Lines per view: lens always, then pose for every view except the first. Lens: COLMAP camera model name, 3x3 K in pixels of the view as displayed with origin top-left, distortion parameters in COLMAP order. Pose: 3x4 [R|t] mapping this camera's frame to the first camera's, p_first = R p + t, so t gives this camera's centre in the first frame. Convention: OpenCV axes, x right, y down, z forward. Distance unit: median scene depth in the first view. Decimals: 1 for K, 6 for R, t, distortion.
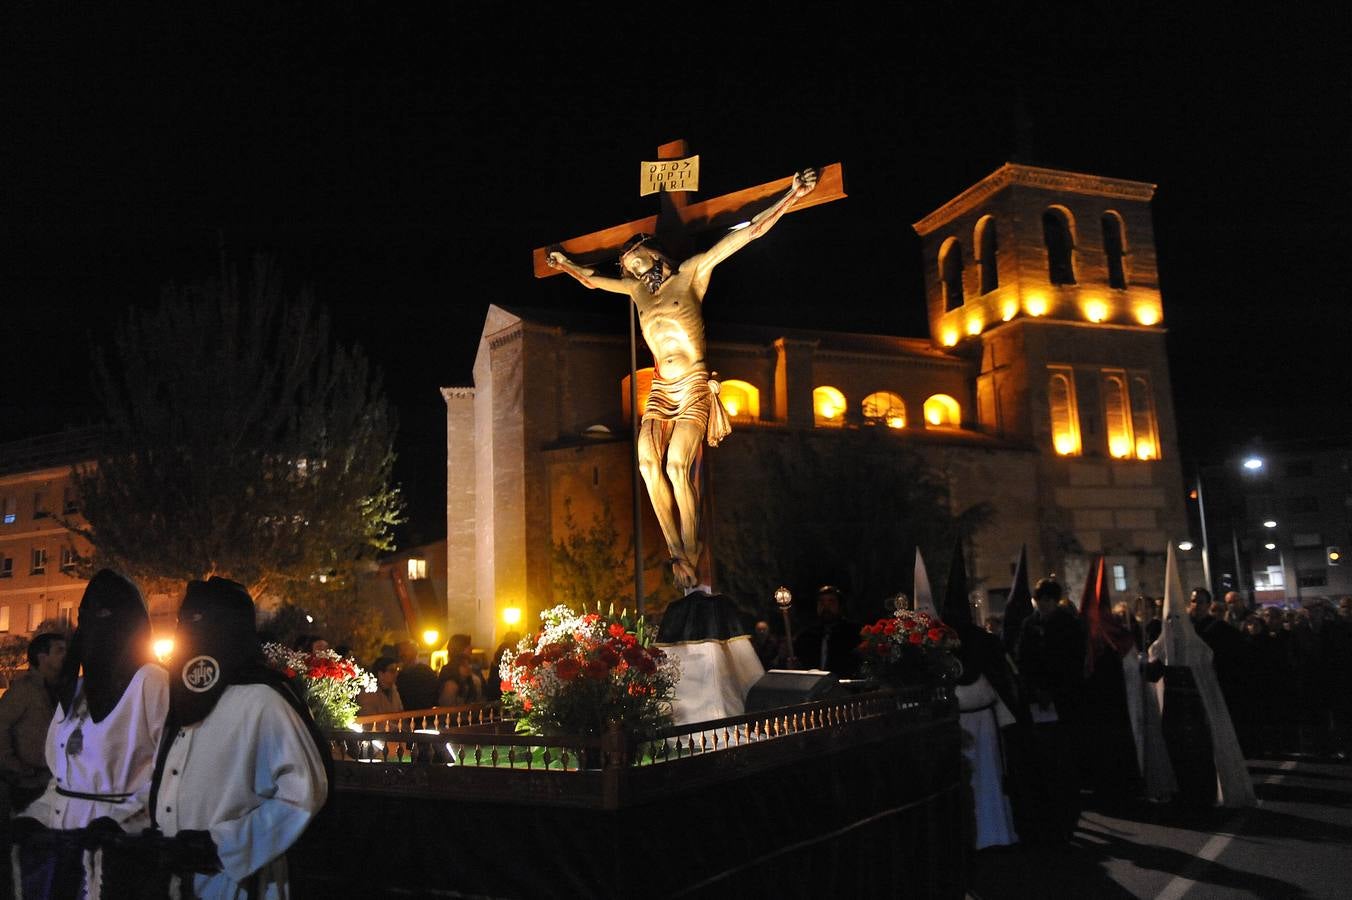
lens RADIAL K [[1136.6, 0, 683.2], [0, 1136.6, 453.0], [0, 0, 1]] dist [-0.011365, -0.006831]
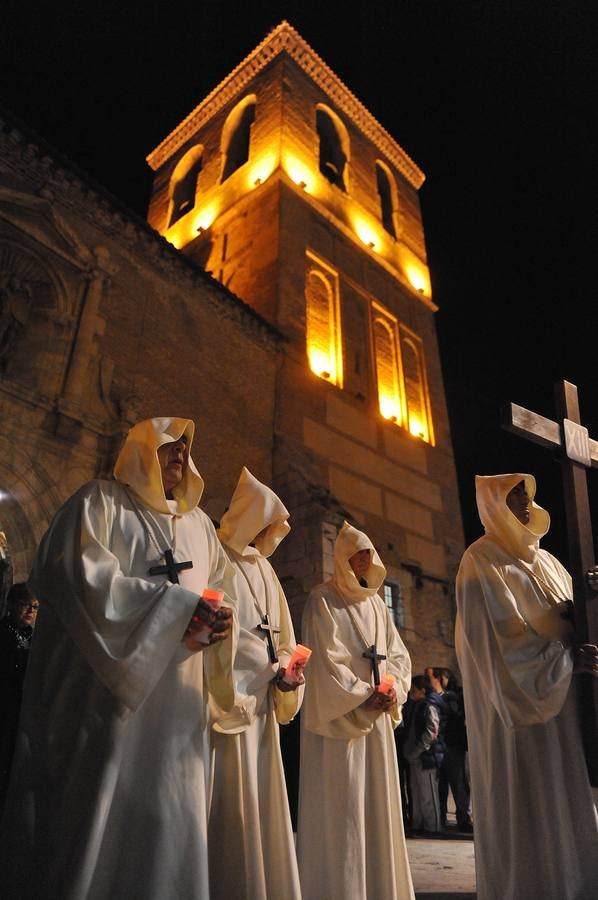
lens RADIAL K [[608.9, 0, 301.8], [0, 608.9, 446.8], [0, 0, 1]] dist [-0.047216, -0.011478]
pose [[0.894764, 0.233067, 0.380891, 0.209911], [-0.105234, 0.939016, -0.327375, 0.134099], [-0.433963, 0.252841, 0.864724, 0.719721]]
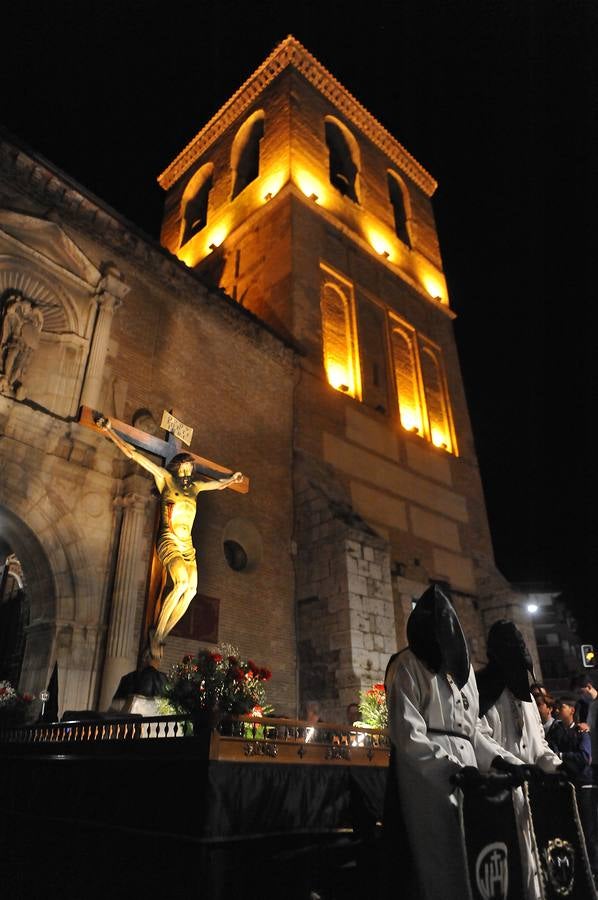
lens RADIAL K [[608.9, 0, 301.1], [0, 608.9, 448.0], [0, 0, 1]] dist [-0.047216, -0.011478]
pose [[0.915215, 0.209252, 0.344375, 0.212173], [-0.085122, 0.935711, -0.342343, 0.130943], [-0.393872, 0.284004, 0.874189, 0.724304]]
